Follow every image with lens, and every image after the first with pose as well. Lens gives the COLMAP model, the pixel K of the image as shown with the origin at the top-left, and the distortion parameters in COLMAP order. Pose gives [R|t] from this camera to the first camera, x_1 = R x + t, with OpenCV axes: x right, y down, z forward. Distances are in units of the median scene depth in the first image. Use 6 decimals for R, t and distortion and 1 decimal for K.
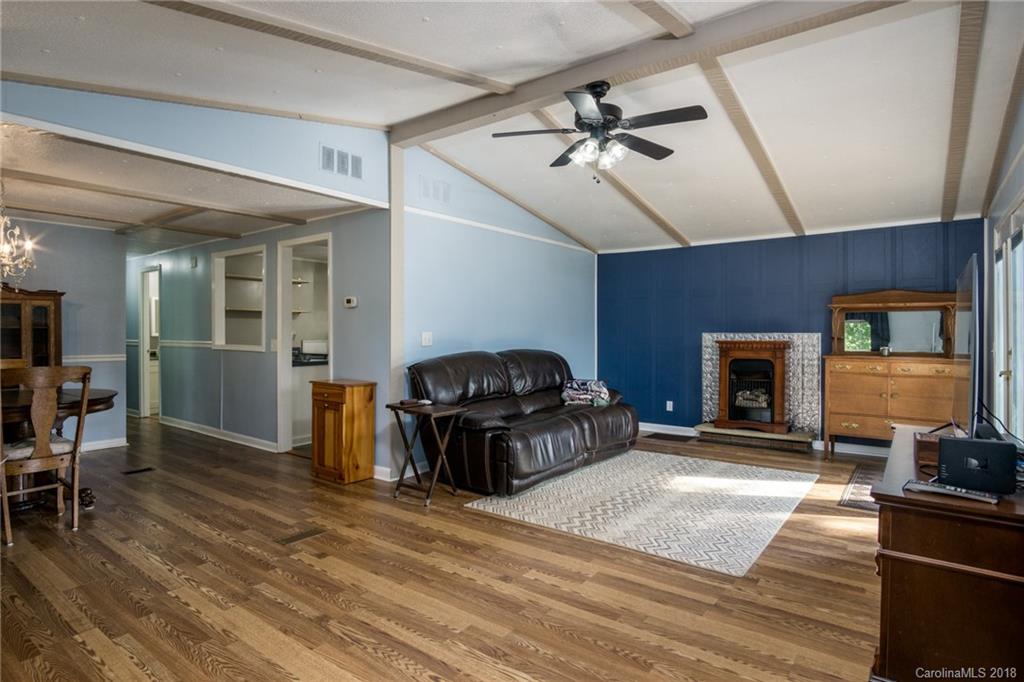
lens RADIAL K [[553.1, 0, 500.8], [0, 553.1, 335.3], [0, 0, 1]] dist [-0.021587, 0.001036]
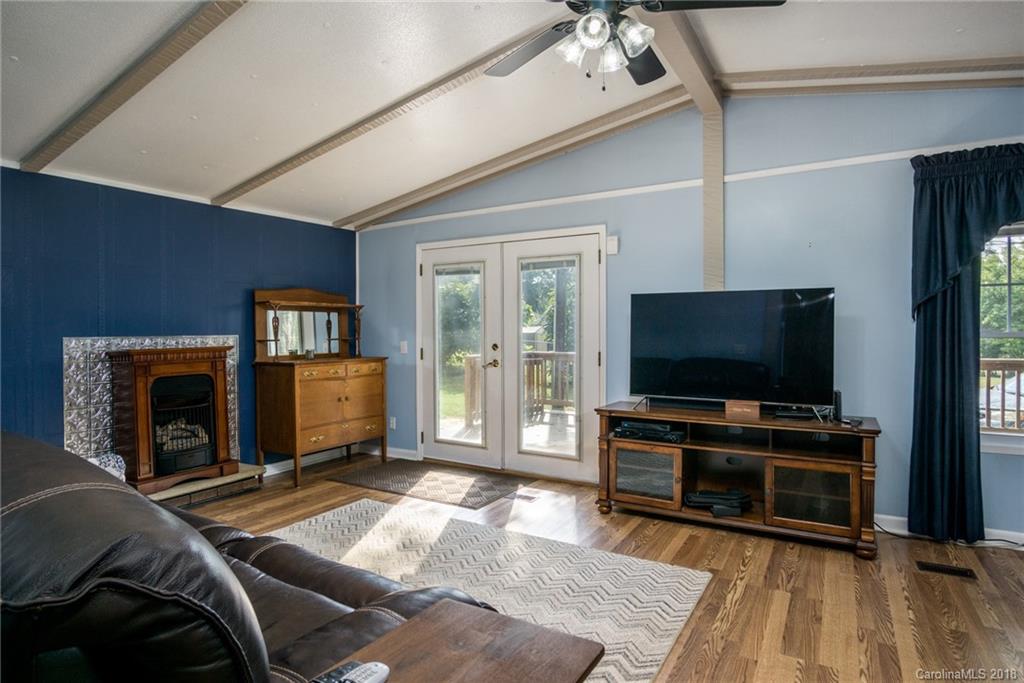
lens RADIAL K [[557.7, 0, 500.2], [0, 557.7, 332.9], [0, 0, 1]] dist [-0.026686, 0.002166]
pose [[-0.105165, -0.003397, 0.994449, -0.476669], [0.011066, 0.999928, 0.004586, -0.013700], [-0.994393, 0.011486, -0.105120, 1.322757]]
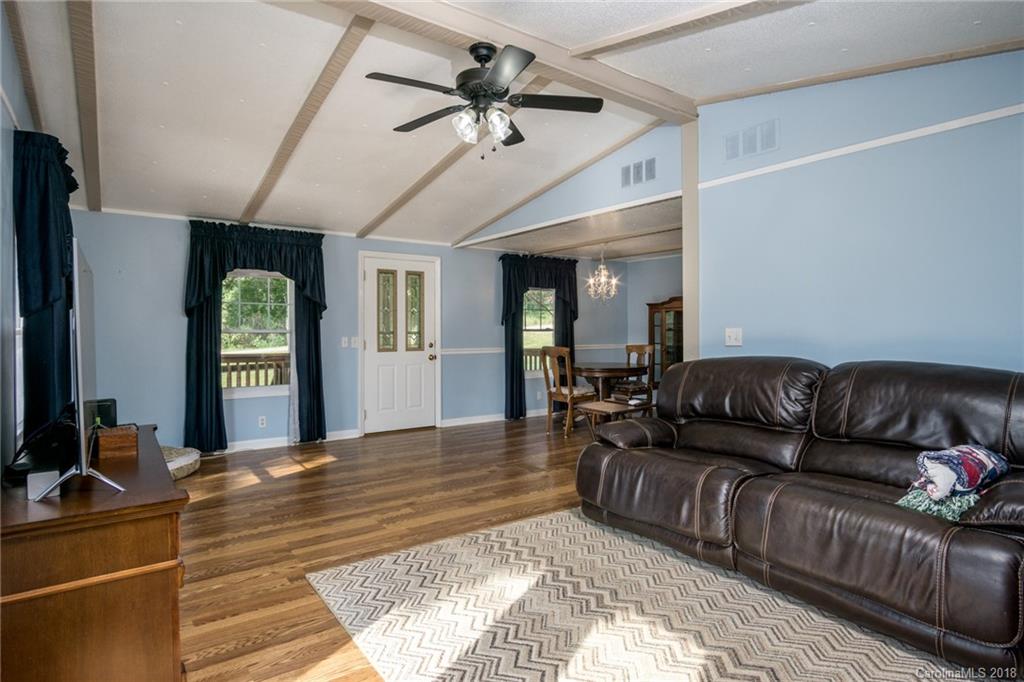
lens RADIAL K [[553.5, 0, 500.4], [0, 553.5, 325.4], [0, 0, 1]] dist [-0.023849, 0.000288]
pose [[-0.292242, -0.005565, -0.956328, 1.139625], [-0.004250, 0.999981, -0.004520, -0.006525], [0.956335, 0.002744, -0.292260, 1.441167]]
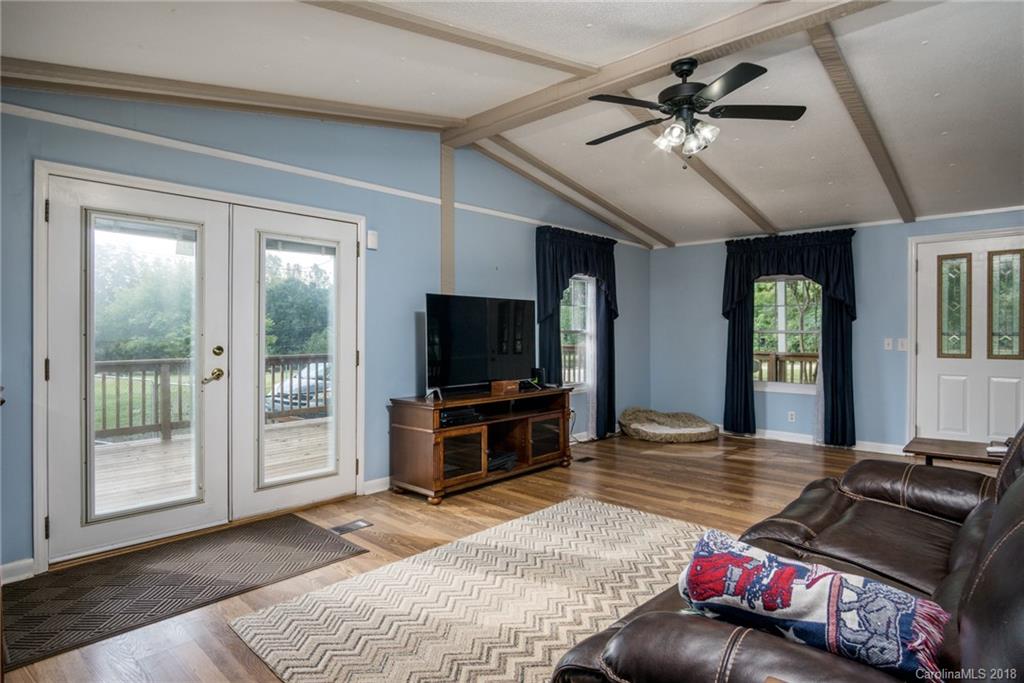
lens RADIAL K [[553.1, 0, 500.8], [0, 553.1, 335.8], [0, 0, 1]] dist [-0.021587, 0.001036]
pose [[-0.994585, 0.001708, 0.103913, 0.434959], [0.003217, 0.999892, 0.014356, -0.009098], [-0.103877, 0.014612, -0.994483, 2.196803]]
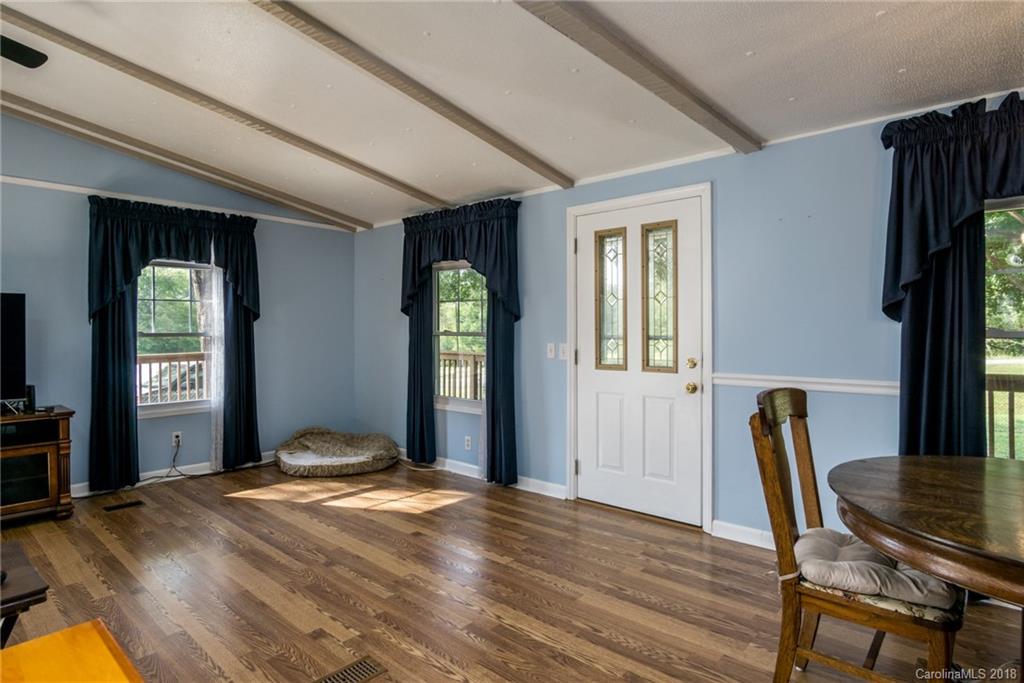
lens RADIAL K [[553.1, 0, 500.8], [0, 553.1, 335.8], [0, 0, 1]] dist [-0.021587, 0.001036]
pose [[-0.996494, 0.004400, 0.083544, -0.618298], [0.005693, 0.999868, 0.015241, -0.010254], [-0.083466, 0.015663, -0.996388, 1.665246]]
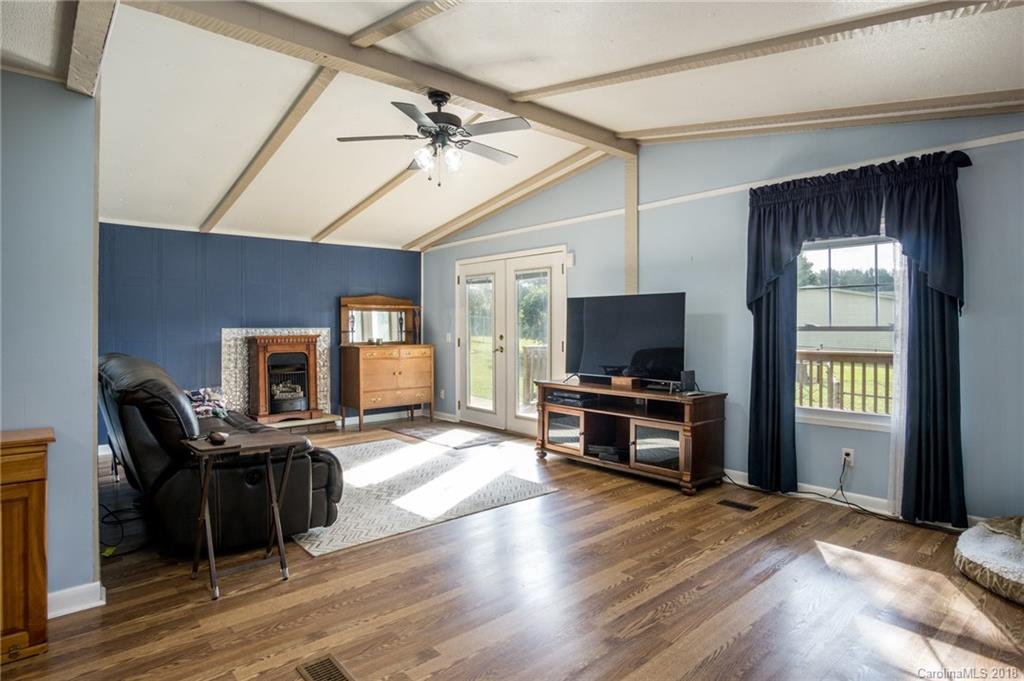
lens RADIAL K [[553.5, 0, 500.4], [0, 553.5, 324.9], [0, 0, 1]] dist [-0.023849, 0.000288]
pose [[0.199169, 0.004111, 0.979957, -0.950378], [0.007491, 0.999956, -0.005718, -0.002064], [-0.979937, 0.008479, 0.199129, 0.755940]]
